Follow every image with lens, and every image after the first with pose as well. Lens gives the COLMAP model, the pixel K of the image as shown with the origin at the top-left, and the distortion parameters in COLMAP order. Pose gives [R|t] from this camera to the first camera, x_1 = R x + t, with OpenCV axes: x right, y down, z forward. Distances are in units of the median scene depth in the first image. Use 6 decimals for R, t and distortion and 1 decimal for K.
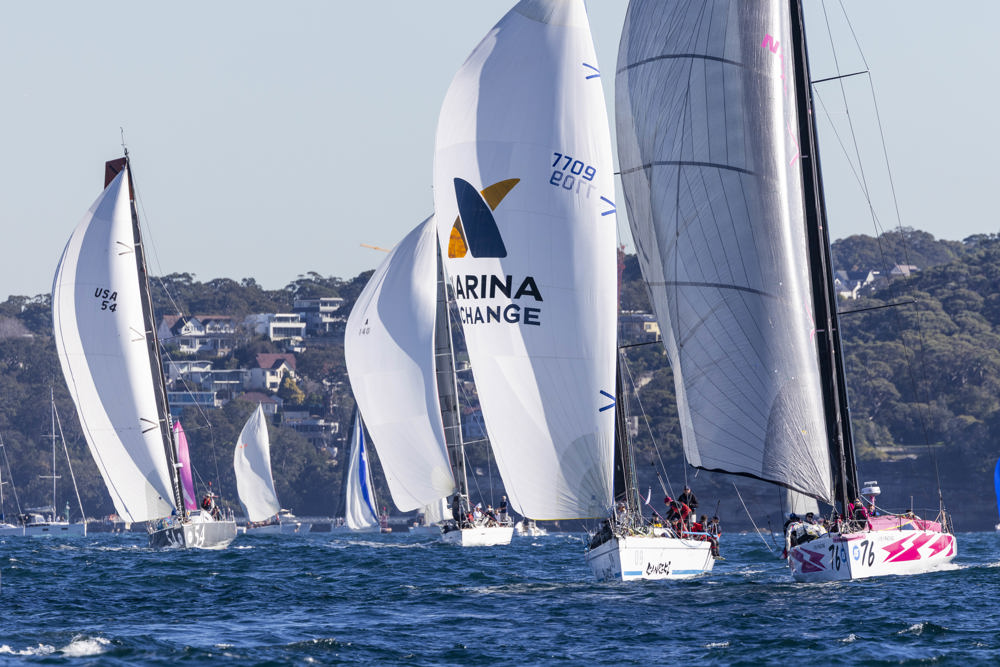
lens RADIAL K [[3744.8, 0, 500.0], [0, 3744.8, 333.6], [0, 0, 1]] dist [-0.359890, 0.000000]
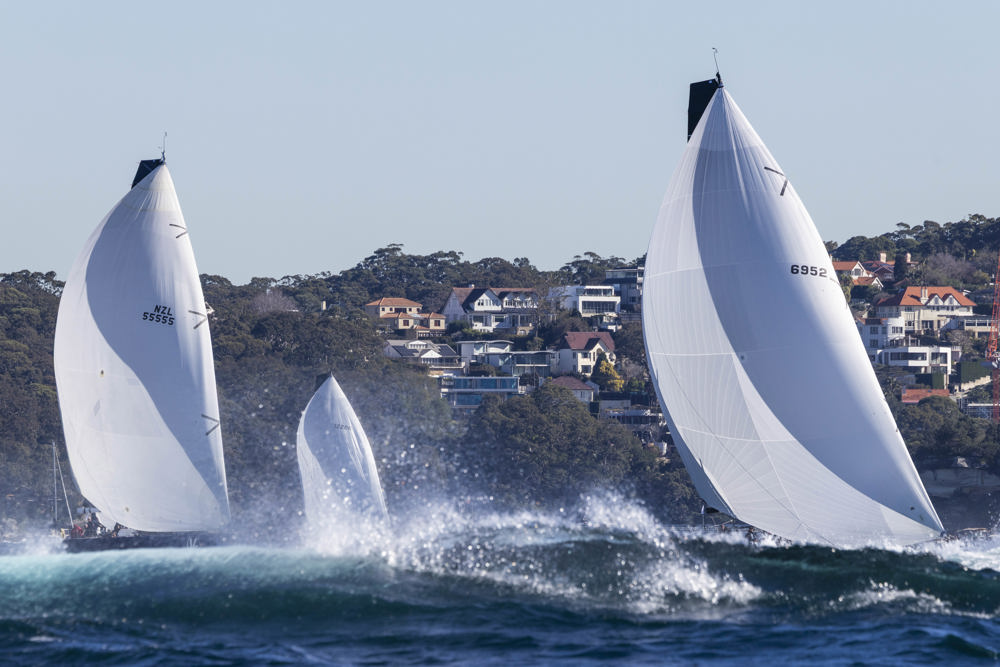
lens RADIAL K [[3734.7, 0, 500.1], [0, 3734.7, 333.7], [0, 0, 1]] dist [-0.225224, 0.000000]
pose [[0.998488, -0.000889, -0.054962, -0.033307], [0.000739, 0.999996, -0.002765, 0.008042], [0.054964, 0.002720, 0.998485, 0.157985]]
